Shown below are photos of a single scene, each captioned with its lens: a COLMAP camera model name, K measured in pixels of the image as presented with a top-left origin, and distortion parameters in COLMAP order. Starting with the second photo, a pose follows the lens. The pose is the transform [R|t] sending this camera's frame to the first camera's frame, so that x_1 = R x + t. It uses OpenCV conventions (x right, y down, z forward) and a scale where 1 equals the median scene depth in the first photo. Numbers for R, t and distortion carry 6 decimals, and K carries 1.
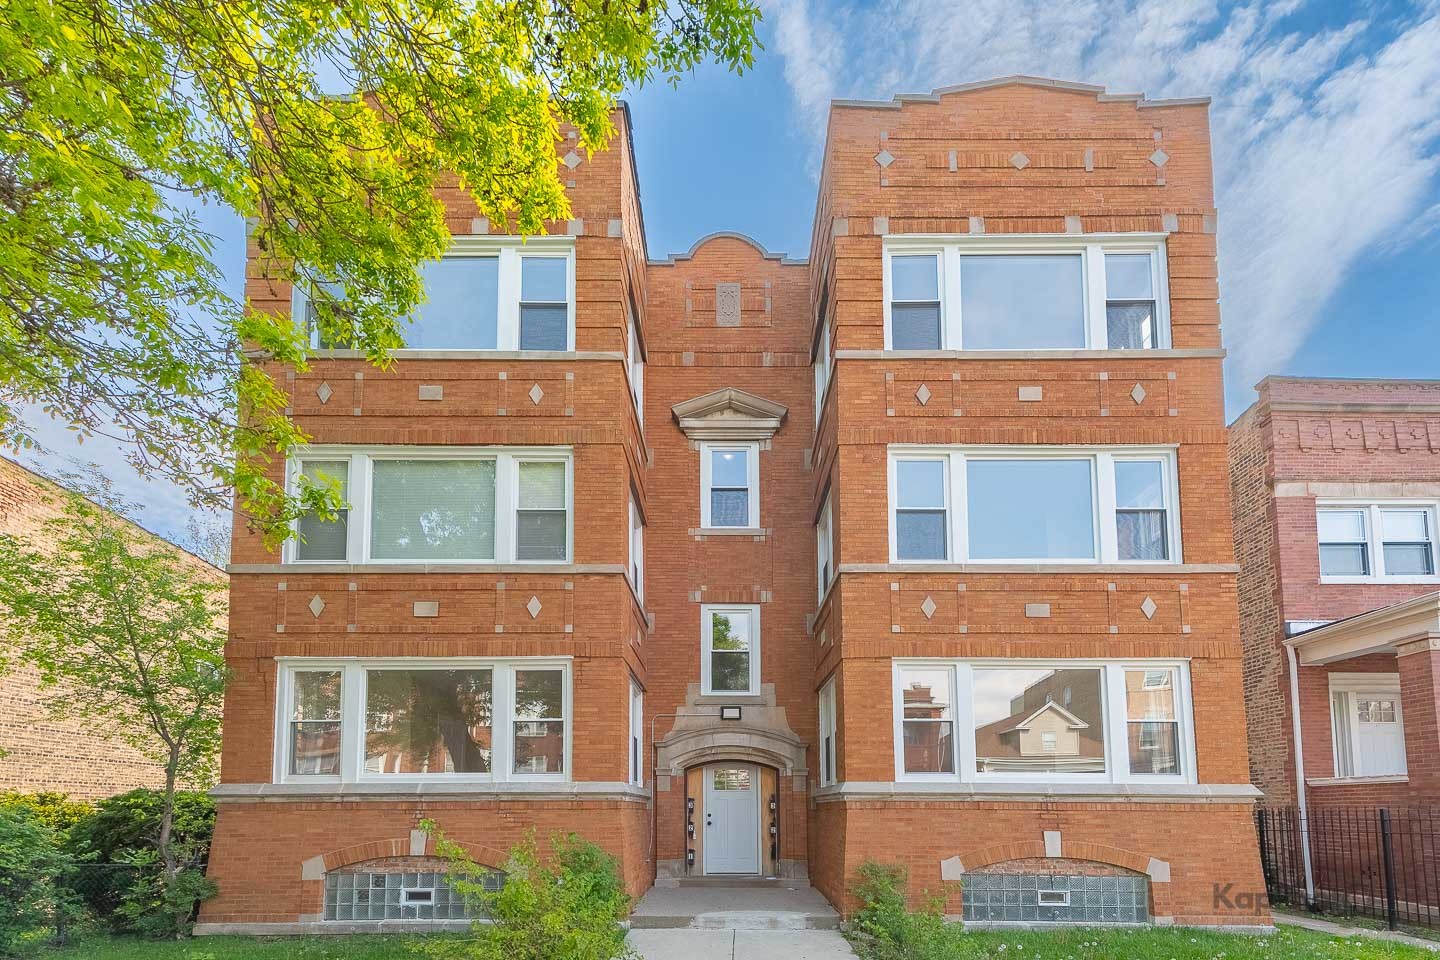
lens RADIAL K [[599.9, 0, 690.7], [0, 599.9, 458.2], [0, 0, 1]] dist [0.018254, -0.006255]
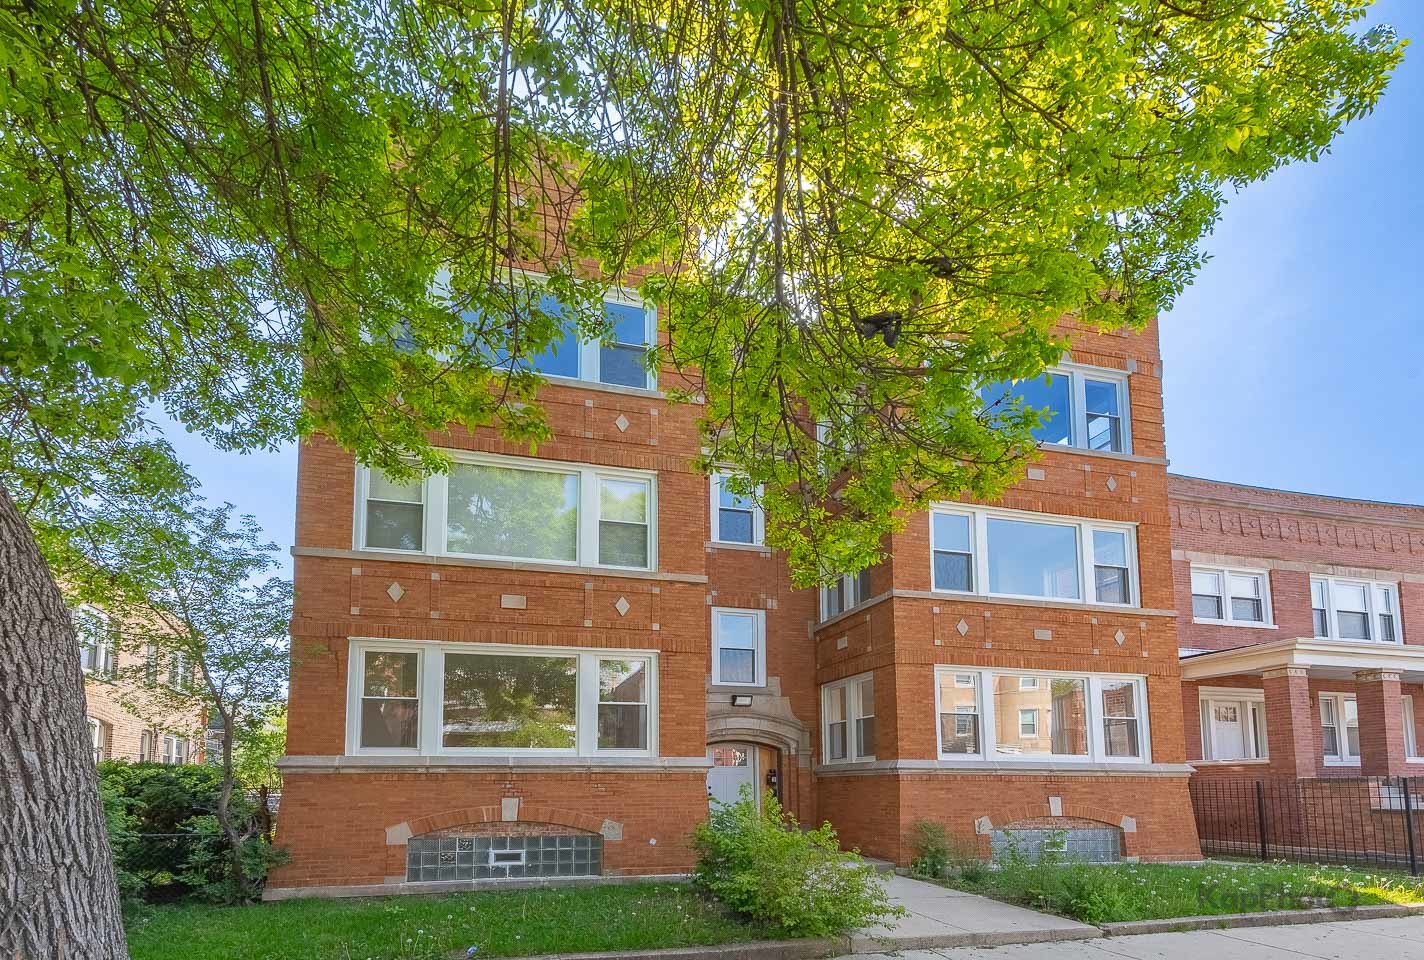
lens RADIAL K [[526.5, 0, 712.8], [0, 526.5, 457.0], [0, 0, 1]] dist [0.019619, -0.007199]
pose [[0.981840, 0.101589, 0.160215, -0.304220], [-0.097282, 0.994658, -0.034519, -0.028253], [-0.162866, 0.018306, 0.986478, -0.061965]]
